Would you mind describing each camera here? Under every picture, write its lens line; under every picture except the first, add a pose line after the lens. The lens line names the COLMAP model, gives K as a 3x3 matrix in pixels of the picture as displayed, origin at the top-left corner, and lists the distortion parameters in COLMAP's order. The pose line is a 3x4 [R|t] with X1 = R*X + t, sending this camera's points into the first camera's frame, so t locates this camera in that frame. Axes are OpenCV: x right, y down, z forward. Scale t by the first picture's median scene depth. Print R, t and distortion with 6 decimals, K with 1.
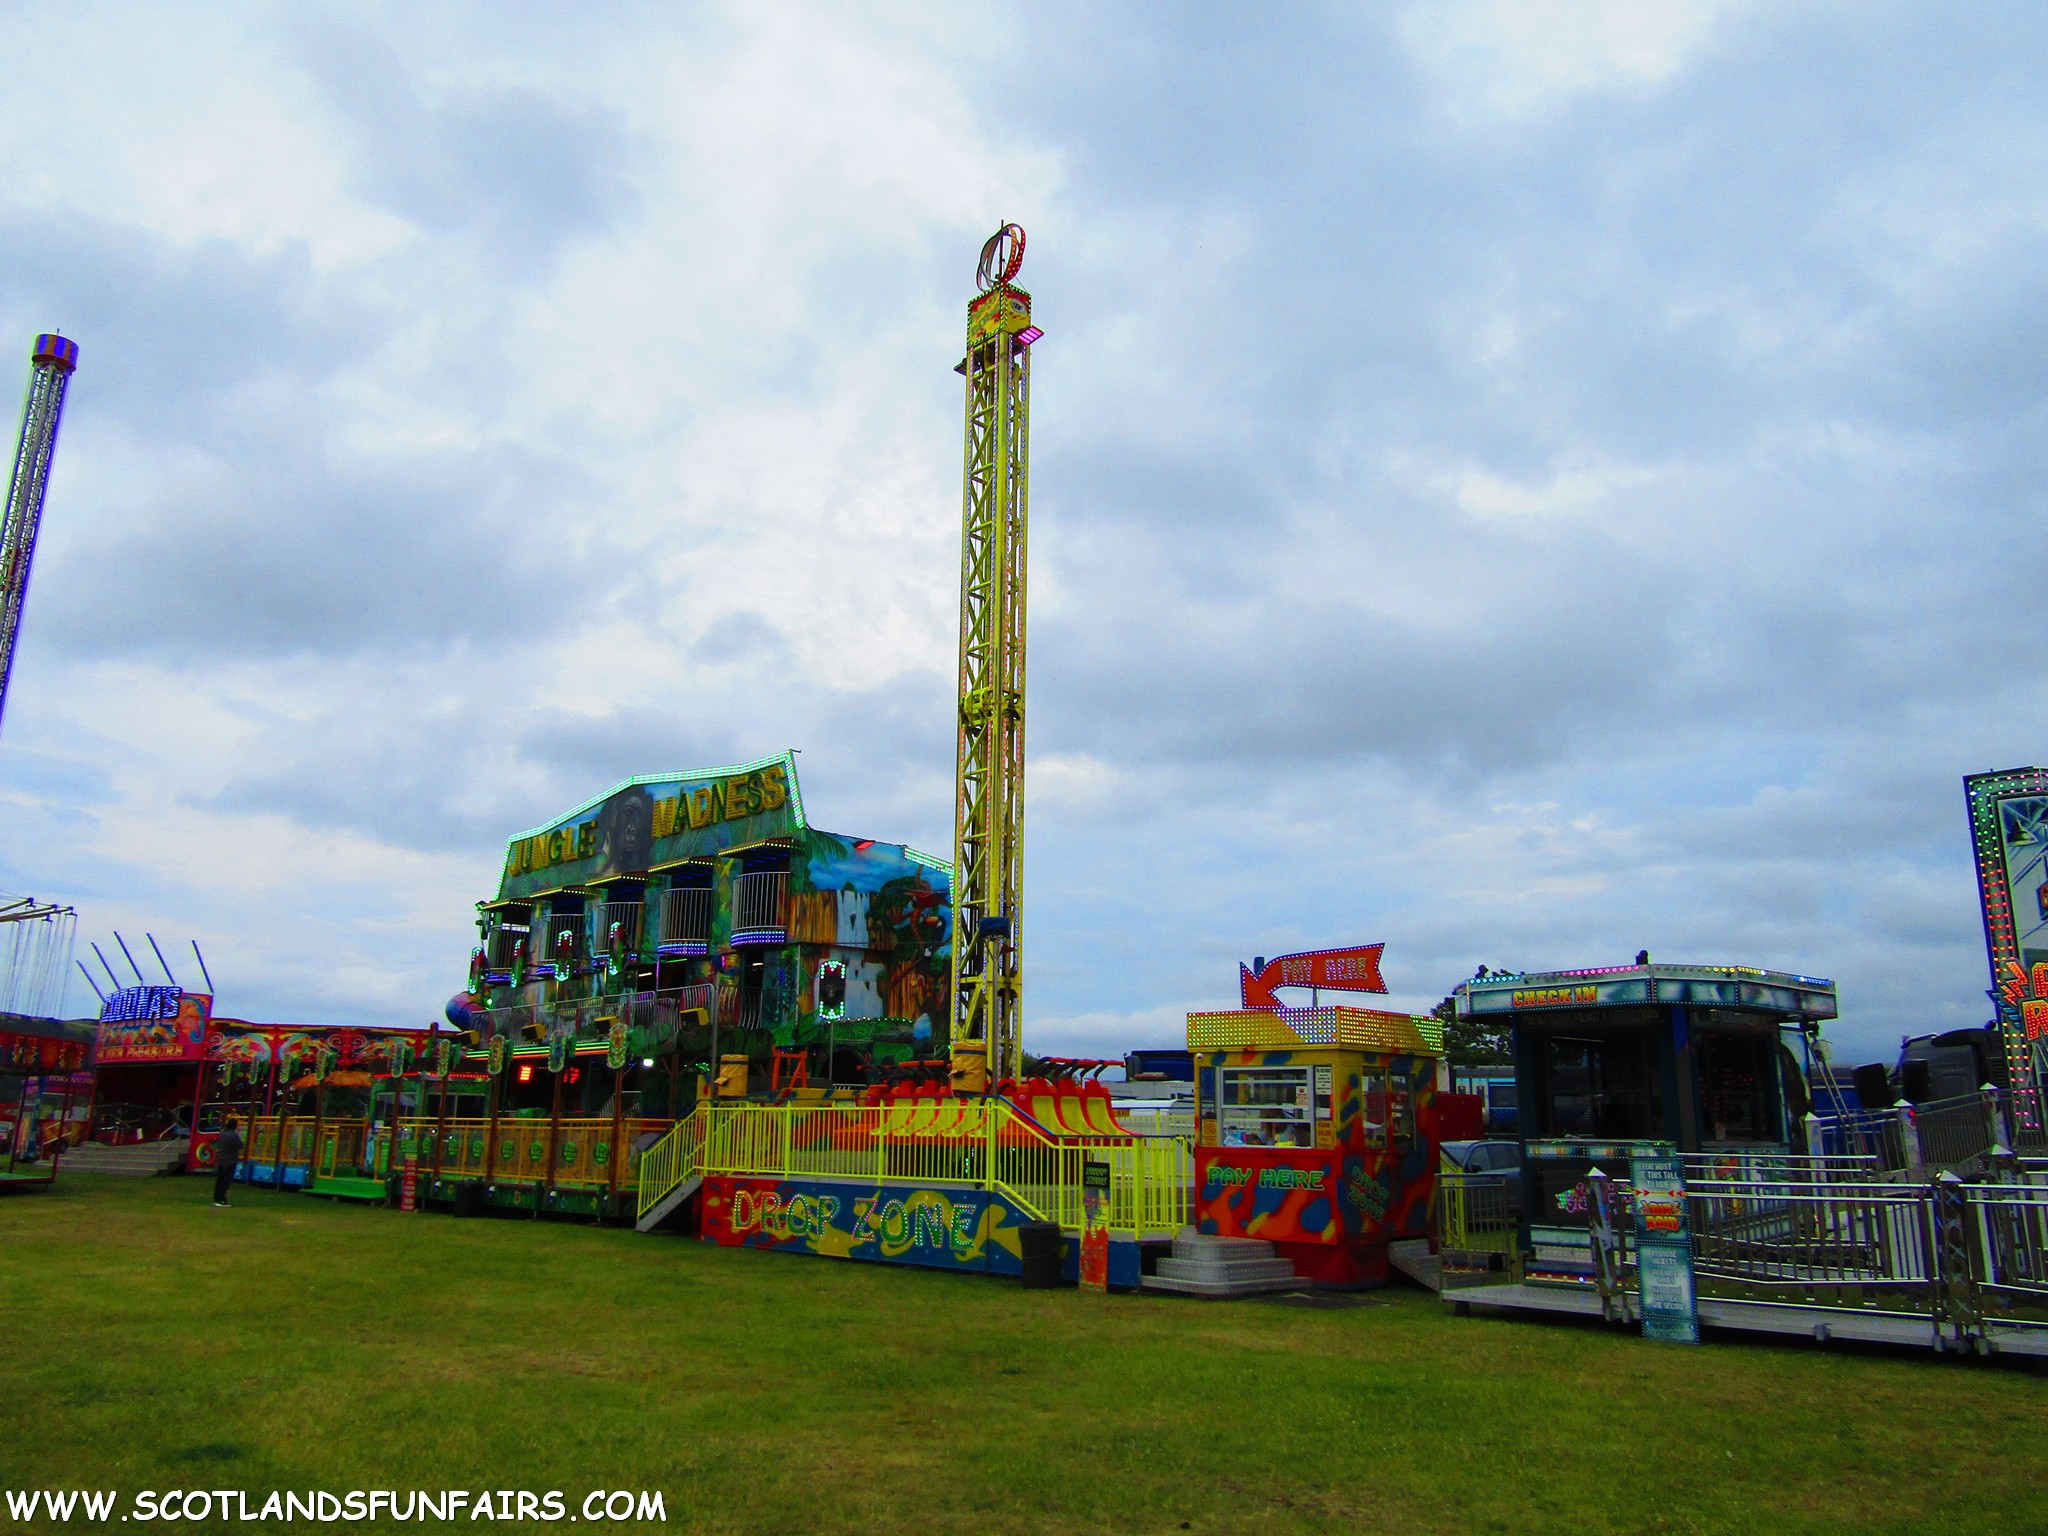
lens RADIAL K [[1560.7, 0, 1024.0], [0, 1560.7, 768.0], [0, 0, 1]] dist [-0.003536, -0.001574]
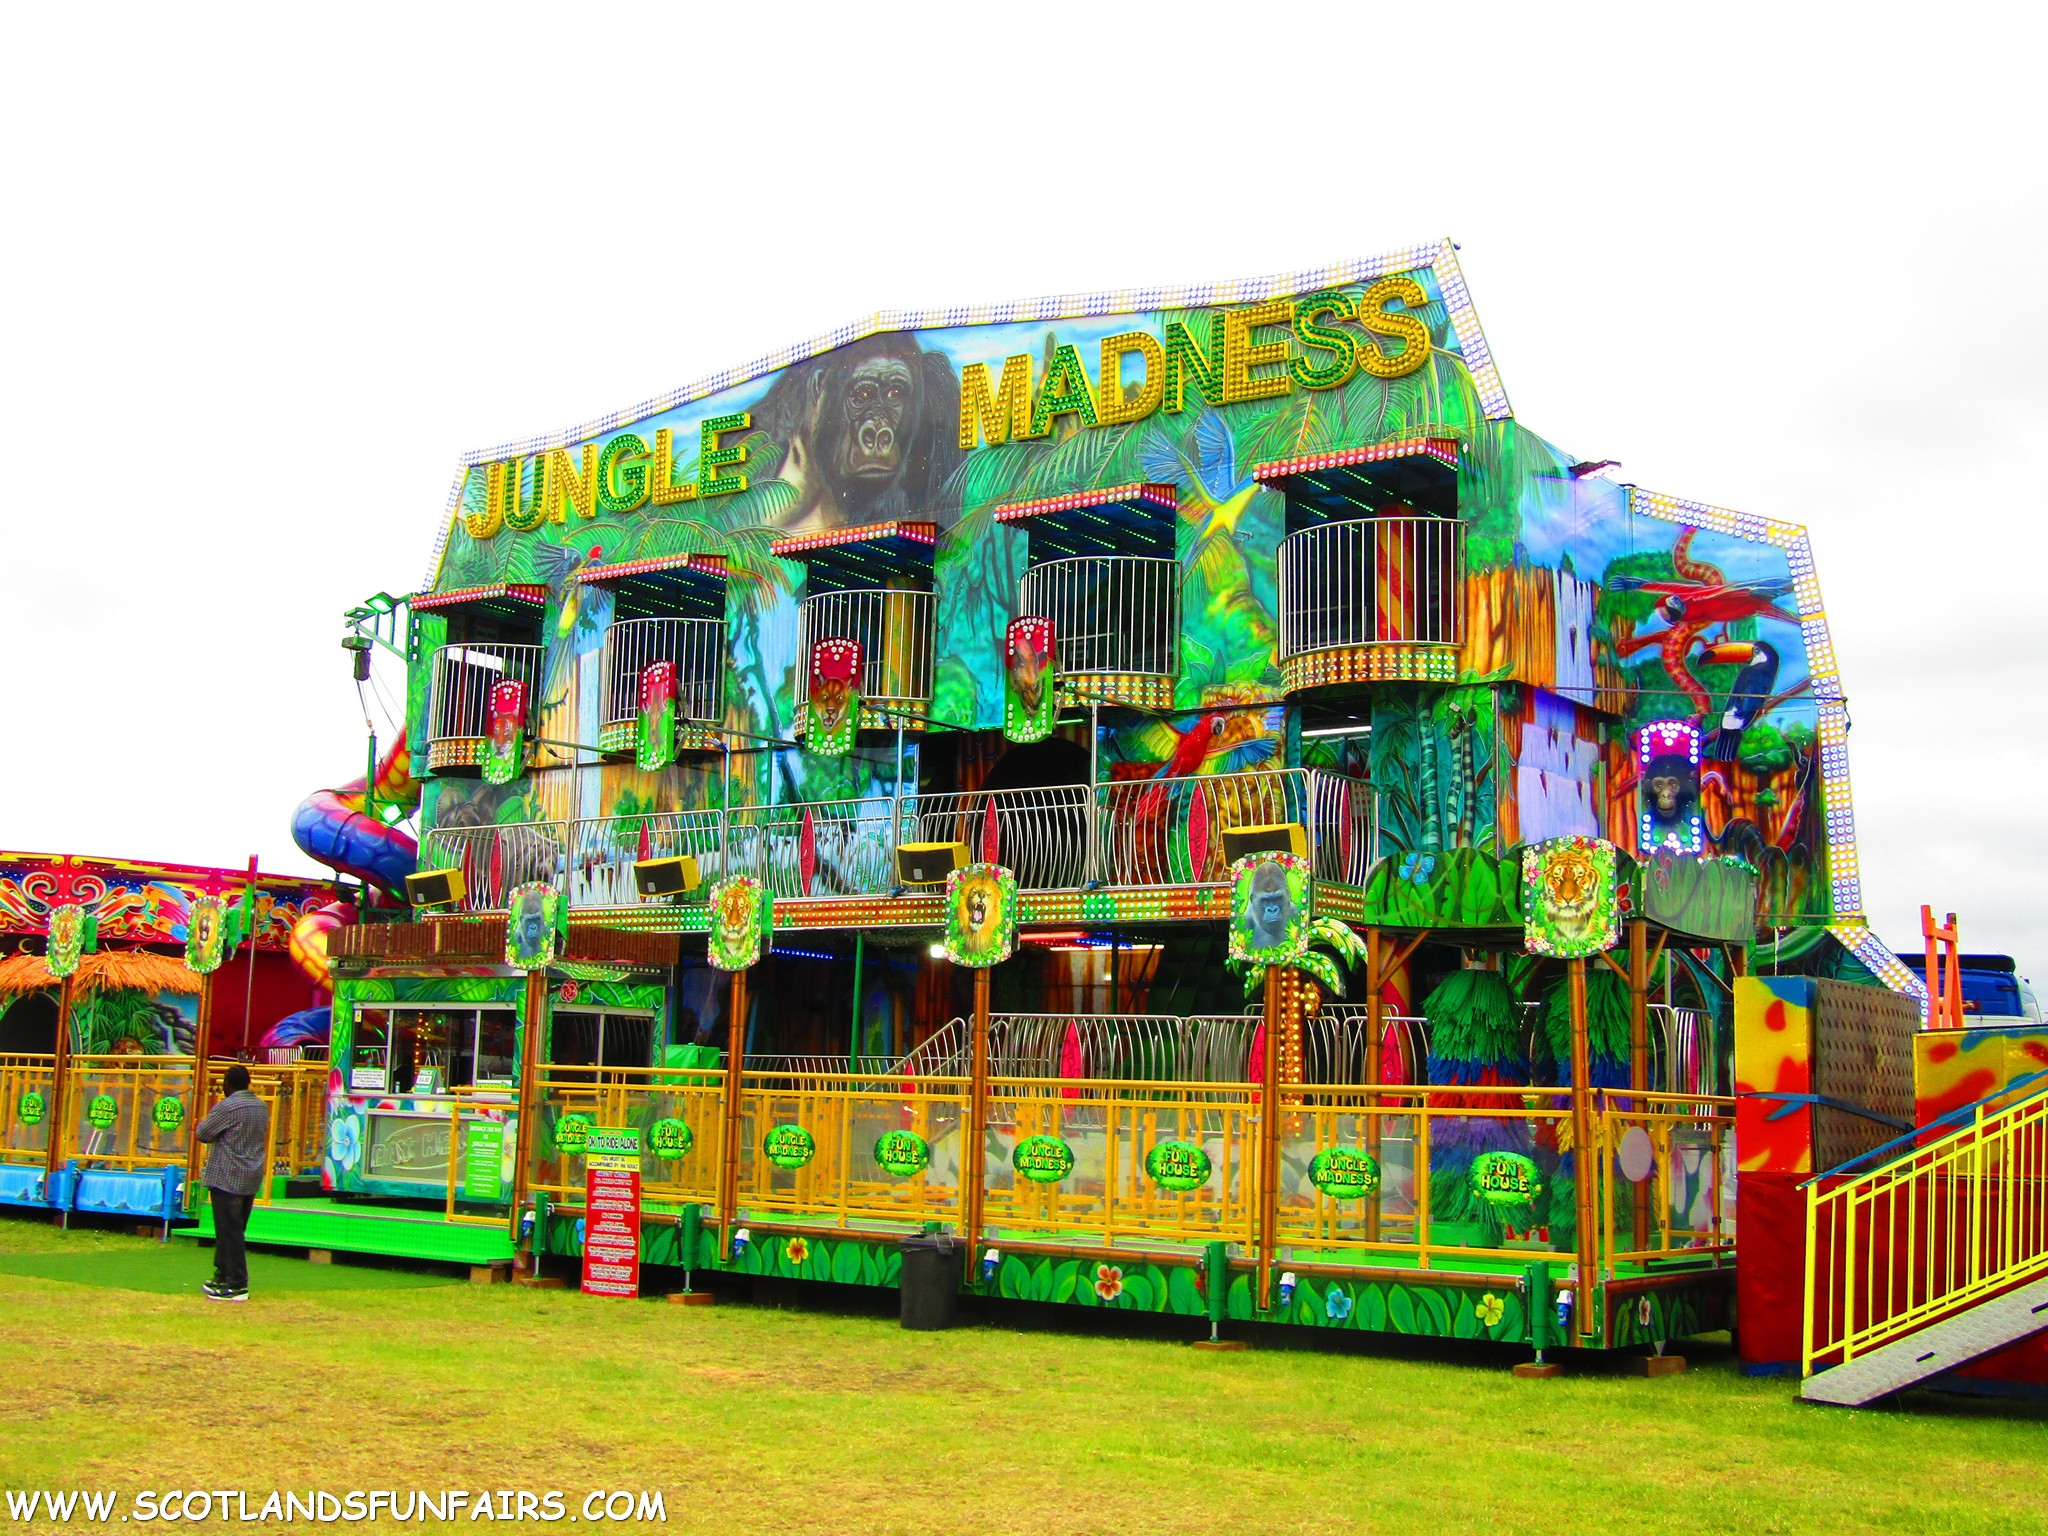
lens RADIAL K [[2385.5, 0, 1024.0], [0, 2385.5, 768.0], [0, 0, 1]] dist [-0.028051, -0.013913]
pose [[0.981554, 0.040873, 0.186767, -0.367109], [-0.058771, 0.994086, 0.091315, 0.077376], [-0.181930, -0.100607, 0.978151, 0.352650]]
